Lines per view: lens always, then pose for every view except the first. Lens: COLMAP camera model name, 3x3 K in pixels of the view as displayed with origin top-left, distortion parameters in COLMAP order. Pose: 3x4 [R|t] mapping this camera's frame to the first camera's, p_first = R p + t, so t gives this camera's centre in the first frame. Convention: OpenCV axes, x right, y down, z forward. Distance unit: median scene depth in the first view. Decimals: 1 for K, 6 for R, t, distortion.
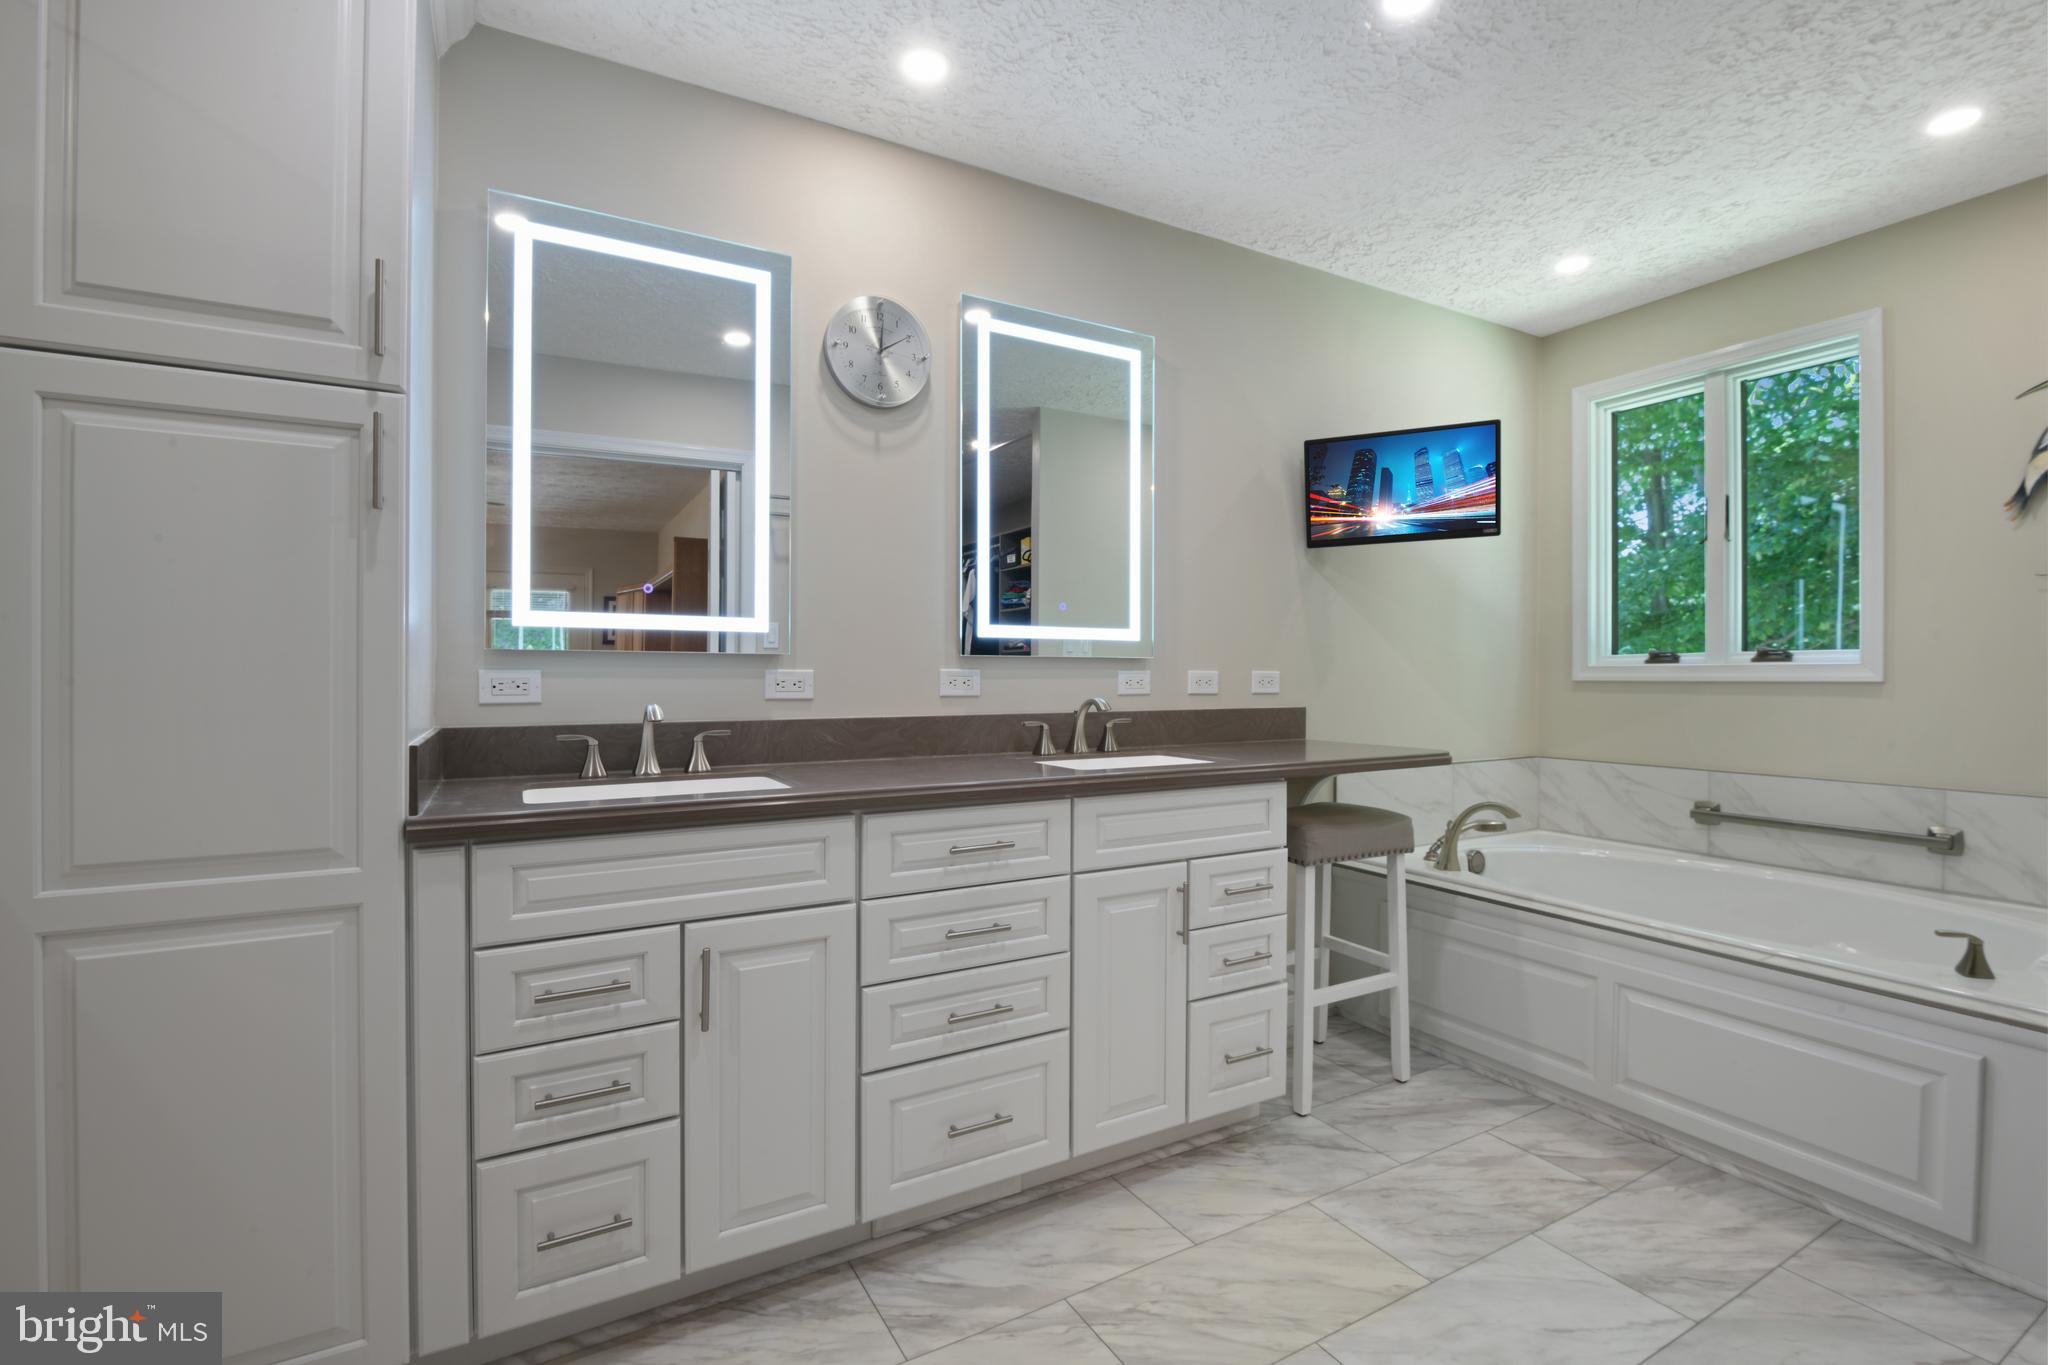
lens RADIAL K [[937.6, 0, 1015.2], [0, 937.6, 669.3], [0, 0, 1]] dist [-0.025678, 0.000045]
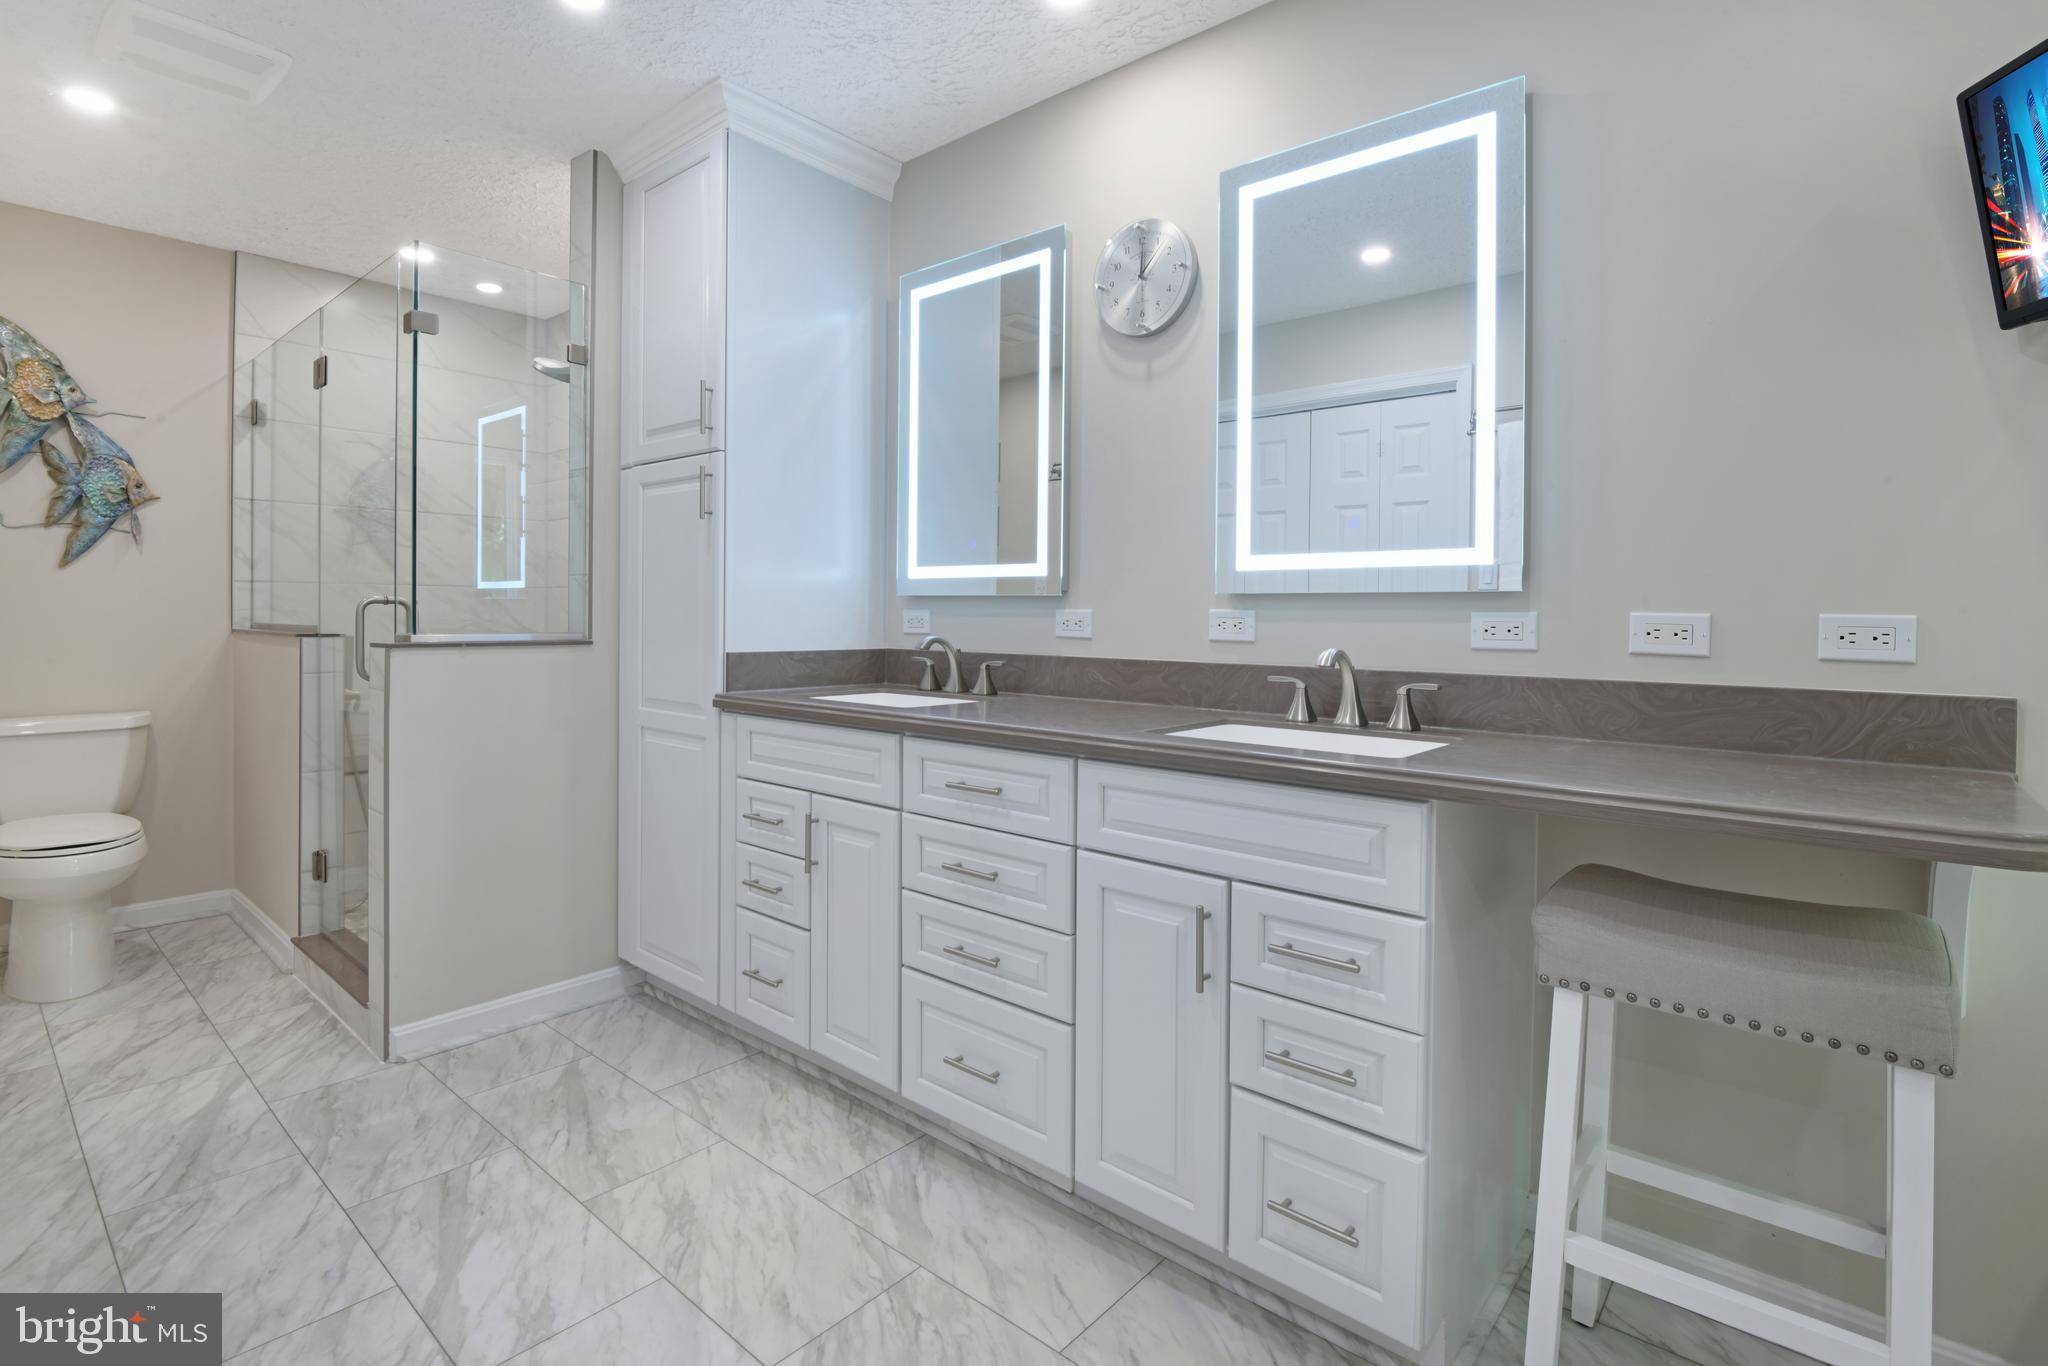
lens RADIAL K [[937.6, 0, 1009.9], [0, 937.6, 620.6], [0, 0, 1]] dist [-0.025678, 0.000045]
pose [[0.333396, 0.004122, -0.942778, 0.822863], [-0.008022, 0.999967, 0.001535, 0.012206], [0.942753, 0.007051, 0.333418, 0.643736]]
